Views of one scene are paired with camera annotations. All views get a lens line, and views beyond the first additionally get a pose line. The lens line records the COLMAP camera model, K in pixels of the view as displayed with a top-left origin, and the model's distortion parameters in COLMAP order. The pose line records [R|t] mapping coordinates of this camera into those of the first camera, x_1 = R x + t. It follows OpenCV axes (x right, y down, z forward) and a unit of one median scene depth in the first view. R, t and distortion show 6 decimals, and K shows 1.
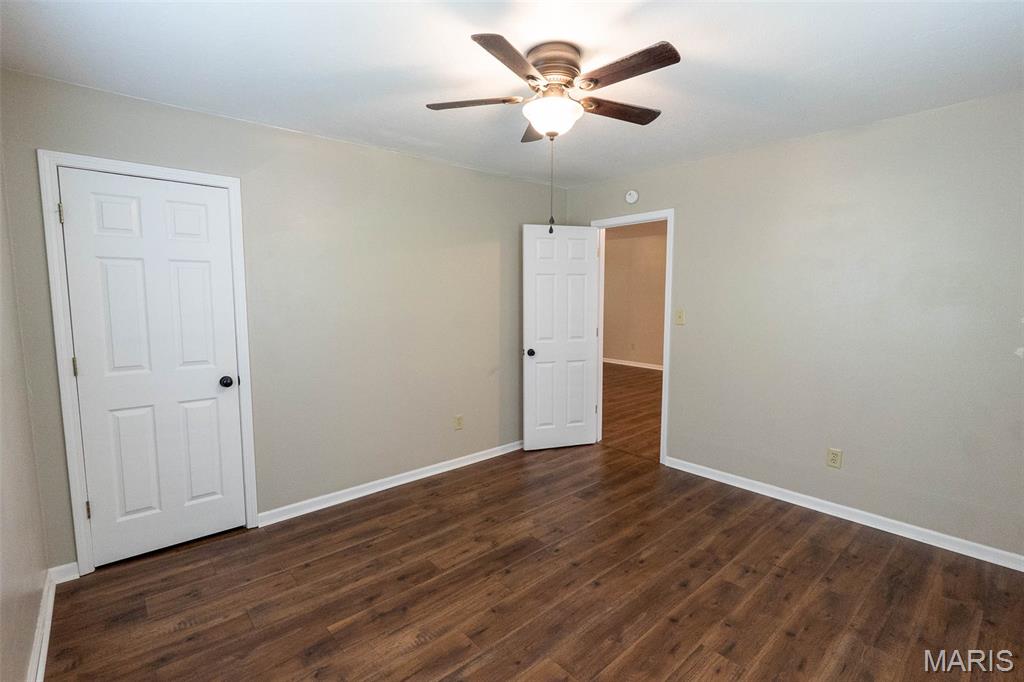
lens RADIAL K [[472.8, 0, 512.3], [0, 472.8, 341.6], [0, 0, 1]] dist [-0.005606, 0.001069]
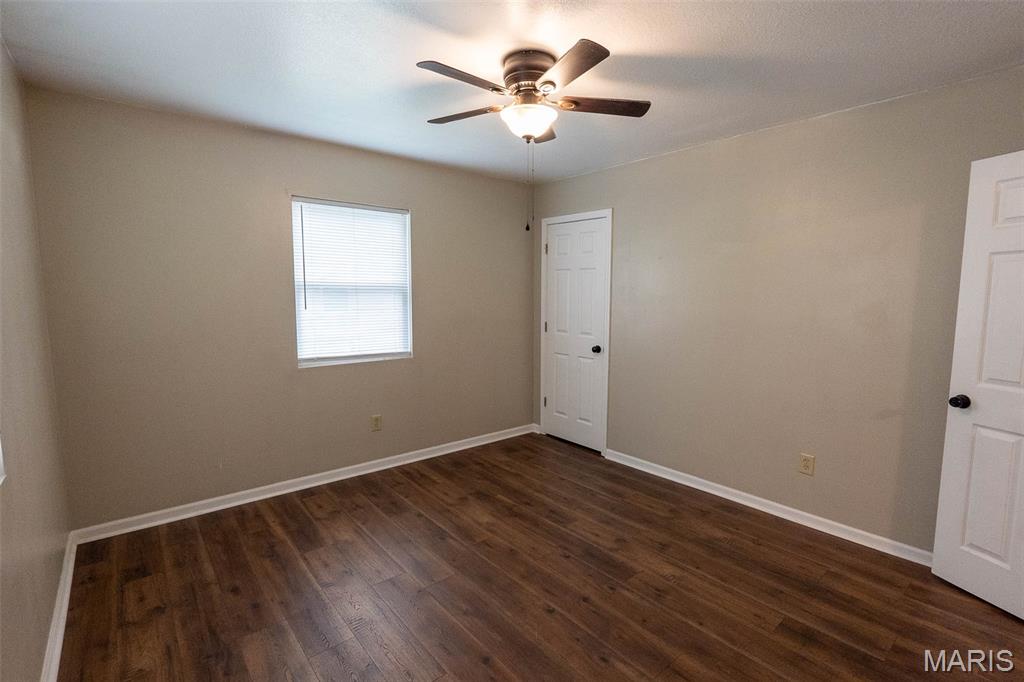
lens RADIAL K [[472.8, 0, 512.0], [0, 472.8, 342.2], [0, 0, 1]] dist [-0.005606, 0.001069]
pose [[-0.023775, 0.108848, -0.993774, 0.799147], [-0.108192, 0.987936, 0.110797, -0.066241], [0.993846, 0.110153, -0.011712, 0.690449]]
